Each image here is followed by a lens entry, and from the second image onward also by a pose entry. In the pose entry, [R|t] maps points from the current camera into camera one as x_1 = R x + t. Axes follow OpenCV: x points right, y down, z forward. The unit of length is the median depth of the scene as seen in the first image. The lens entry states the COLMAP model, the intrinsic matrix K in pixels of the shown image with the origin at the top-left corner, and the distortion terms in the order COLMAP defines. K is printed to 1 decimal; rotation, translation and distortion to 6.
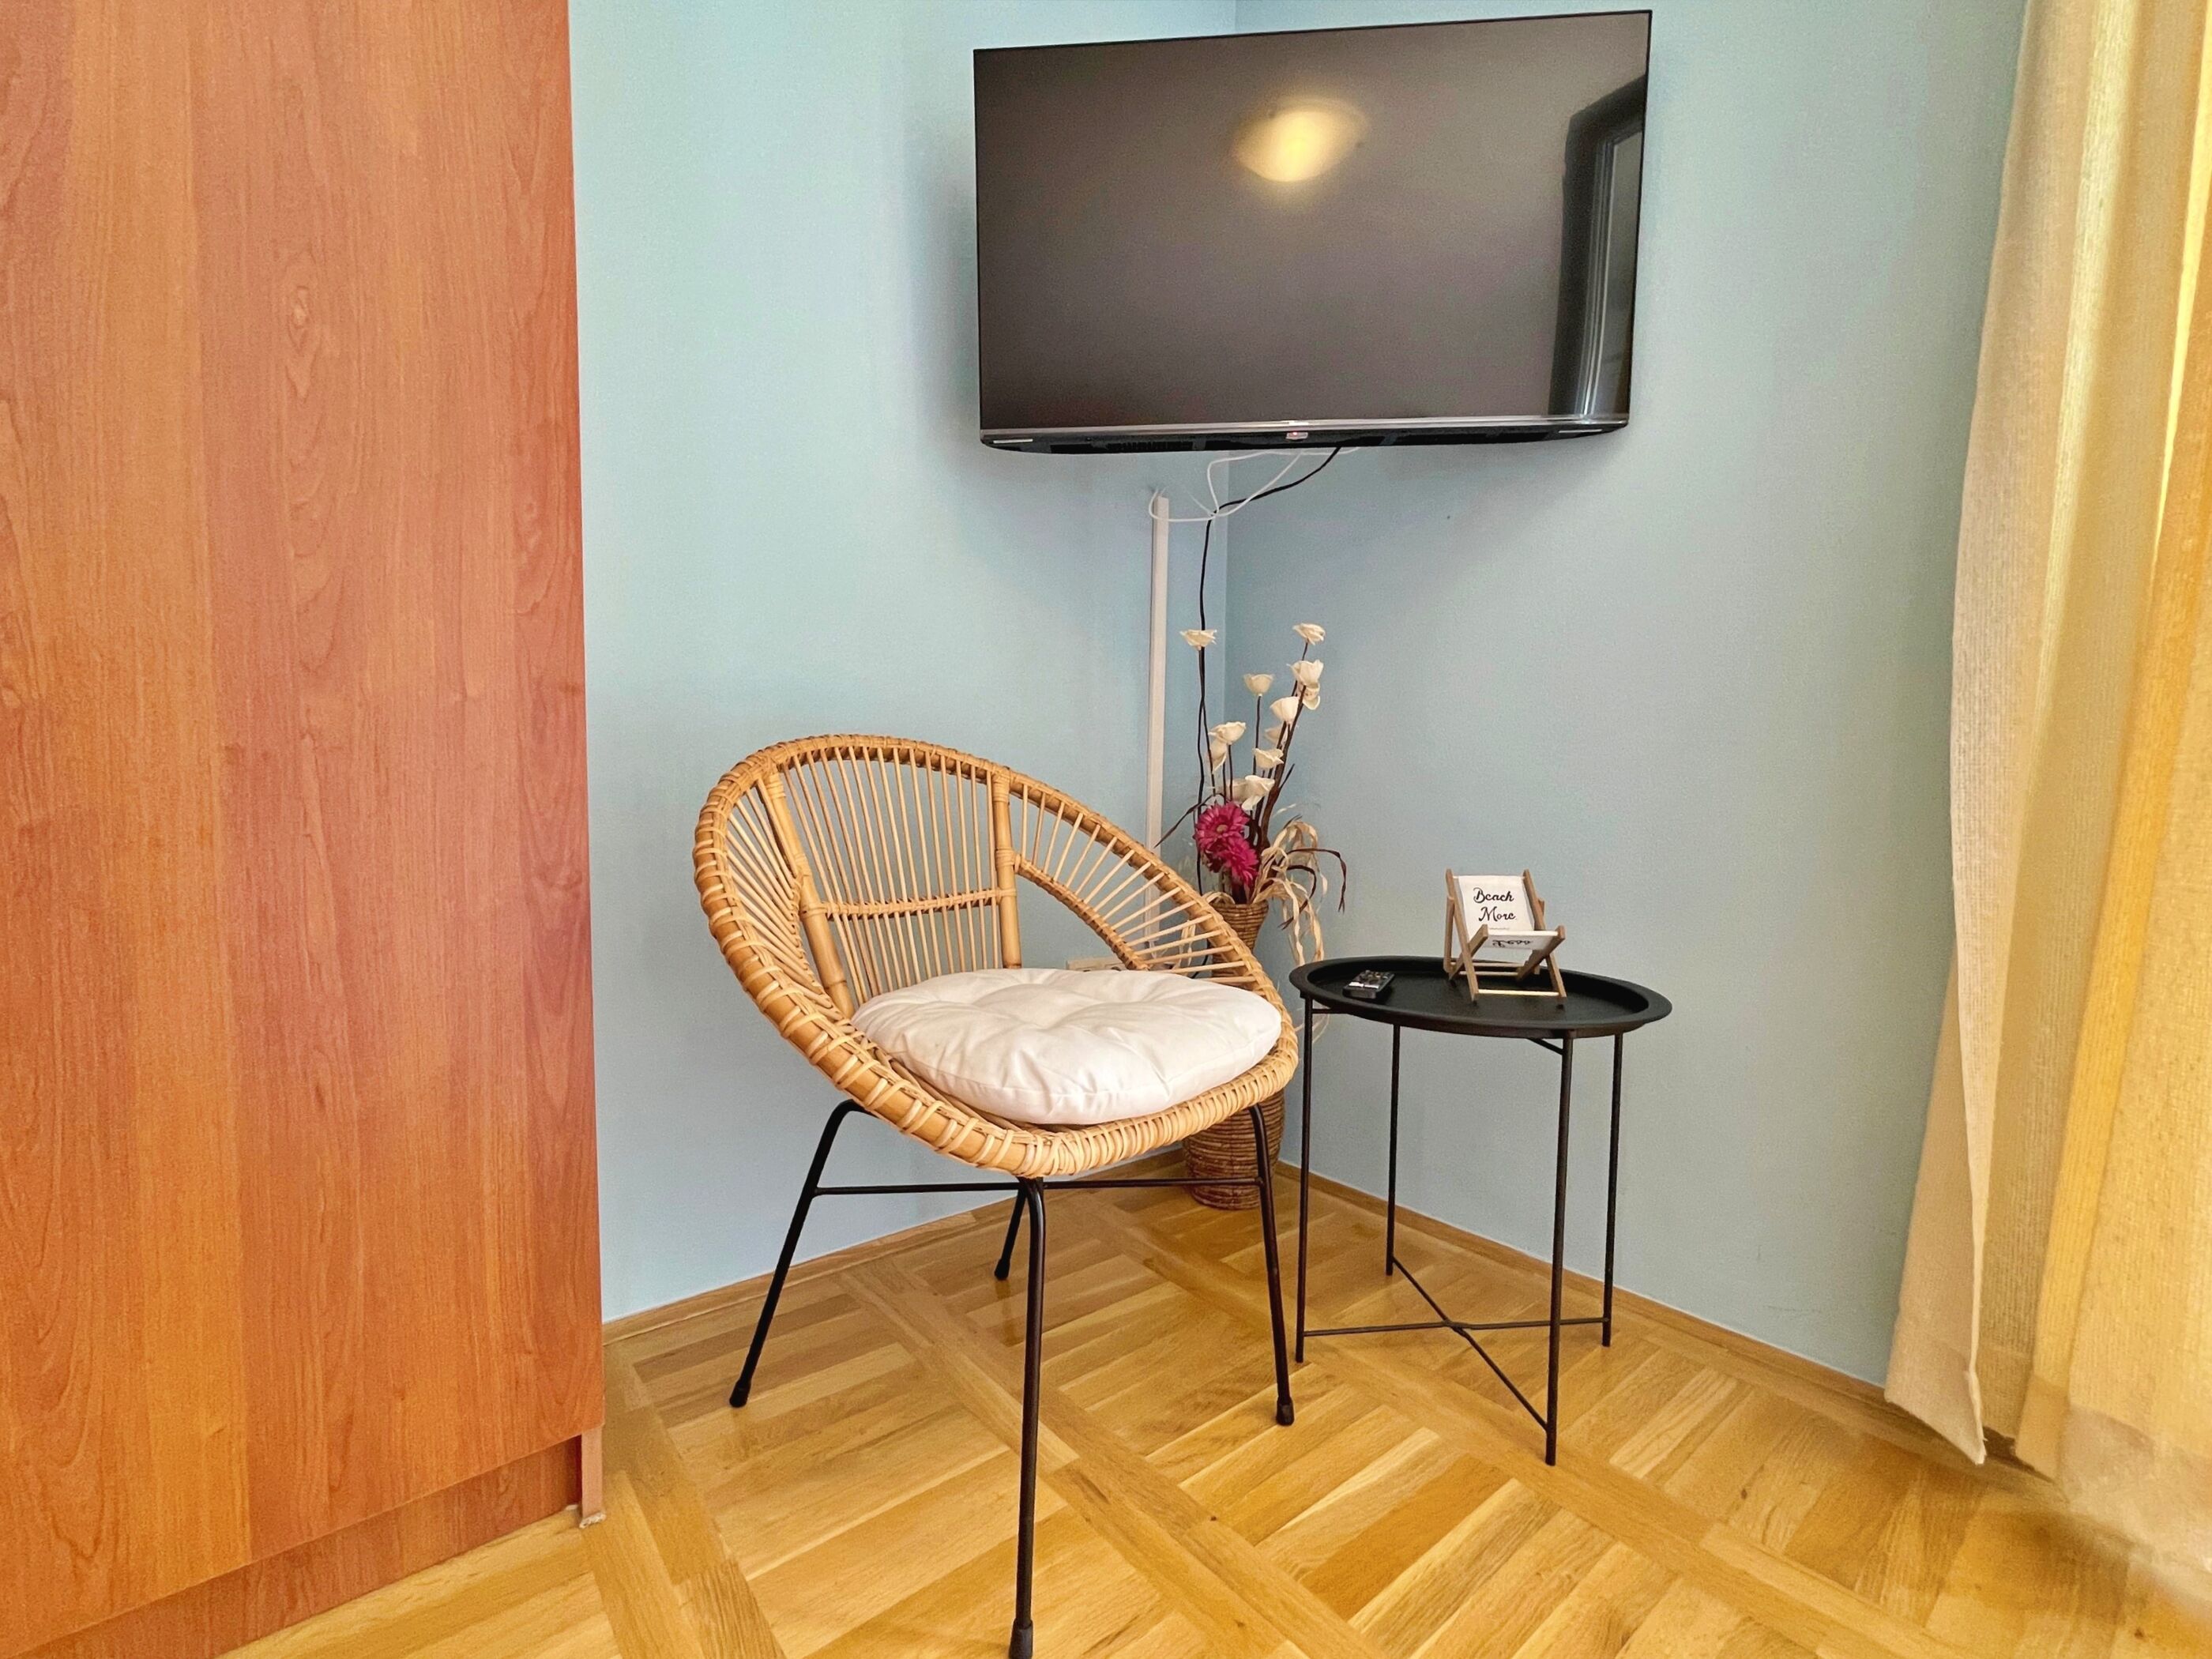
lens RADIAL K [[911.7, 0, 1100.4], [0, 911.7, 843.4], [0, 0, 1]] dist [-0.022470, -0.000141]
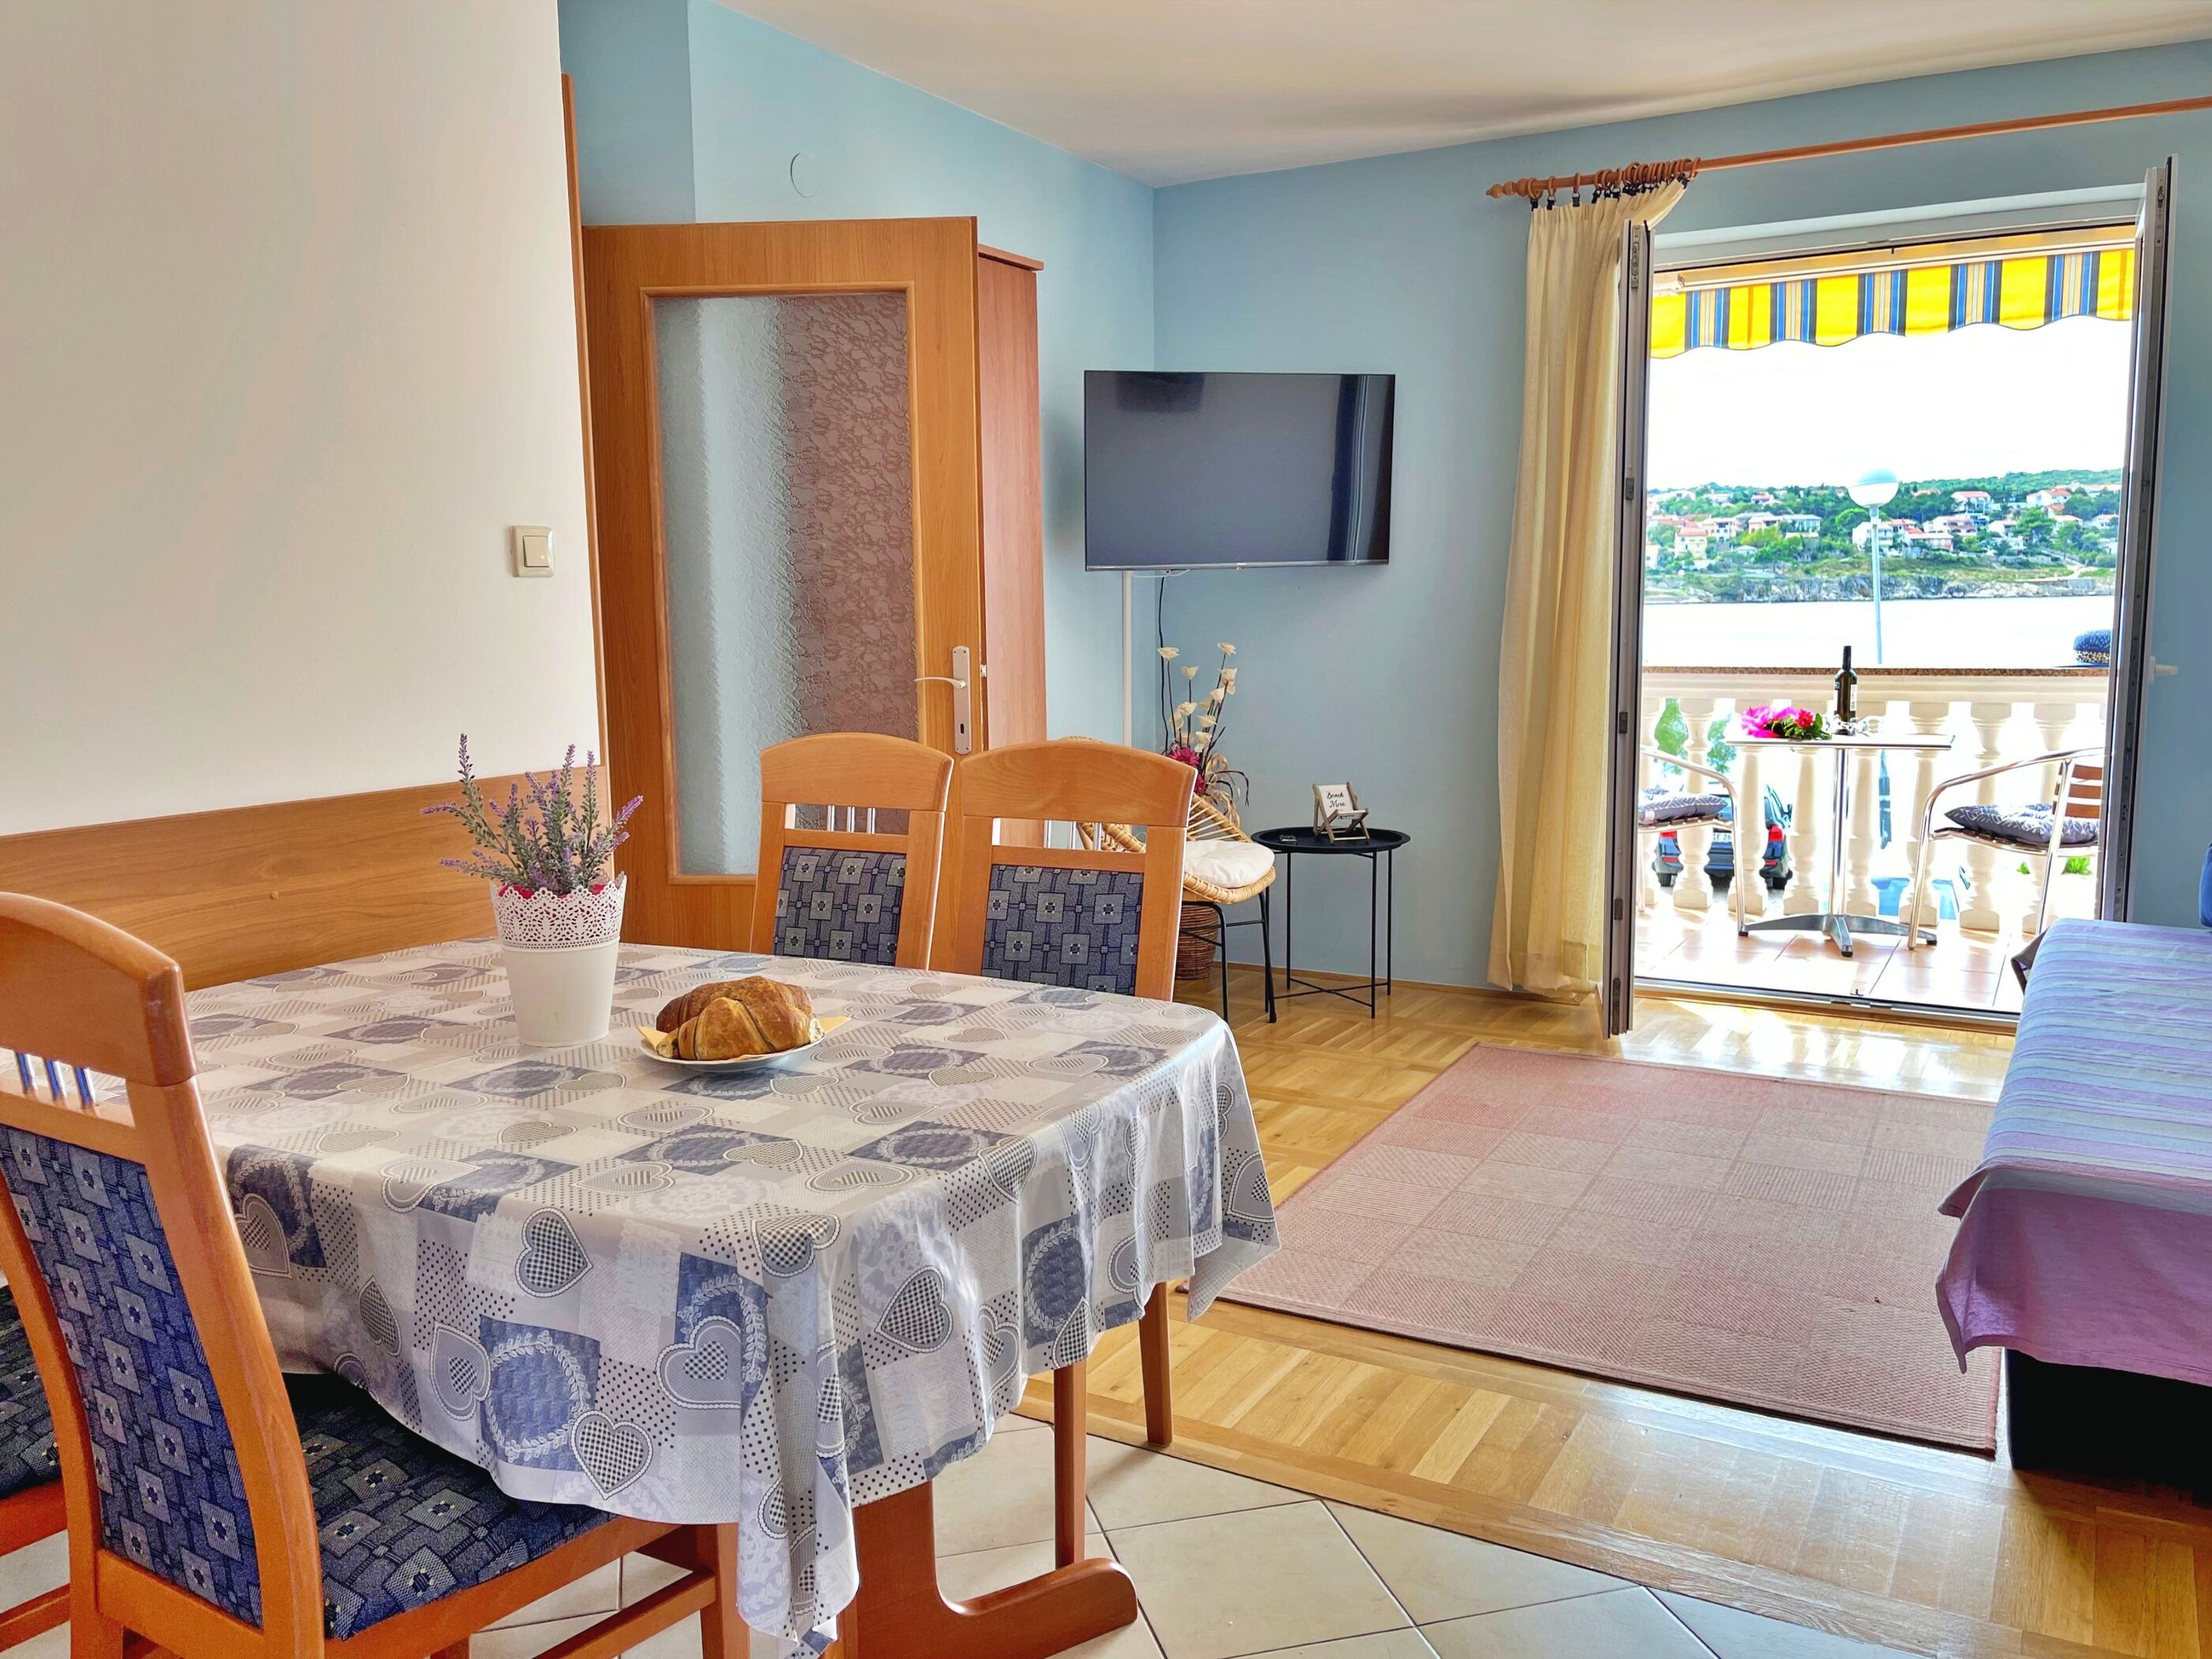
lens RADIAL K [[1707.0, 0, 1106.0], [0, 1707.0, 829.5], [0, 0, 1]] dist [0.036915, -0.000322]
pose [[0.930221, -0.078322, 0.358546, -1.512859], [0.041682, 0.993188, 0.108814, -0.321375], [-0.364626, -0.086276, 0.927148, -2.528392]]
